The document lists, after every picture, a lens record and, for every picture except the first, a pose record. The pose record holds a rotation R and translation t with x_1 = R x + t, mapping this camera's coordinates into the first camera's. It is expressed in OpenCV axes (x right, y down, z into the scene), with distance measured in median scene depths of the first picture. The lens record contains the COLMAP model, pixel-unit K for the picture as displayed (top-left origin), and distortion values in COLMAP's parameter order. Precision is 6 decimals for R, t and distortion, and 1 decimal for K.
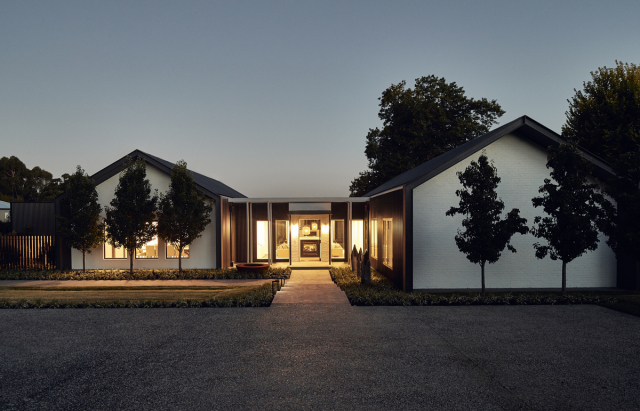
lens RADIAL K [[544.1, 0, 320.0], [0, 544.1, 205.5], [0, 0, 1]] dist [0.000148, -0.003014]
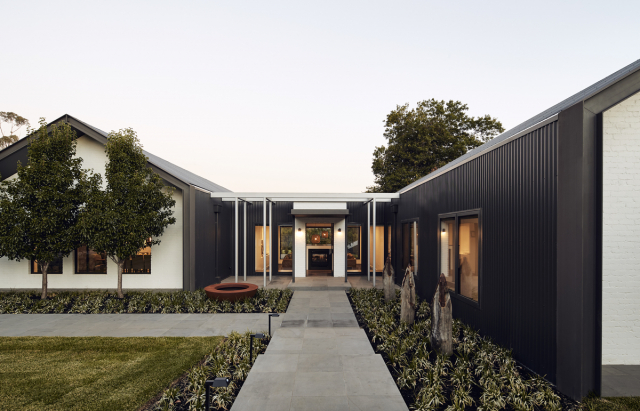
lens RADIAL K [[382.5, 0, 325.8], [0, 382.5, 221.8], [0, 0, 1]] dist [-0.004013, -0.000782]
pose [[0.999957, 0.007561, -0.005398, -0.003818], [-0.007587, 0.999960, -0.004713, 0.014659], [0.005362, 0.004754, 0.999974, 0.254692]]
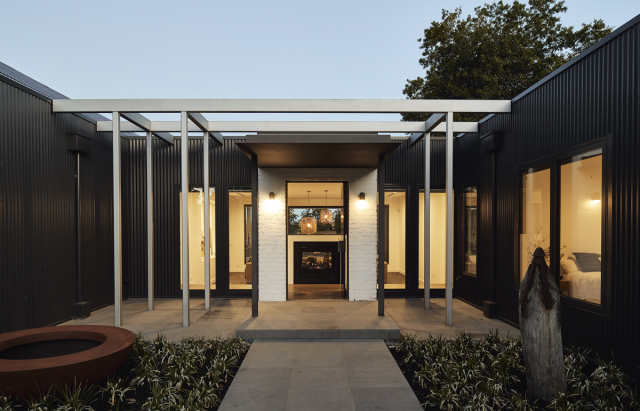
lens RADIAL K [[539.6, 0, 319.3], [0, 539.6, 212.0], [0, 0, 1]] dist [-0.004177, 0.000978]
pose [[0.999905, 0.005396, -0.012717, -0.007178], [-0.005492, 0.999956, -0.007541, 0.027522], [0.012676, 0.007610, 0.999891, 0.372469]]
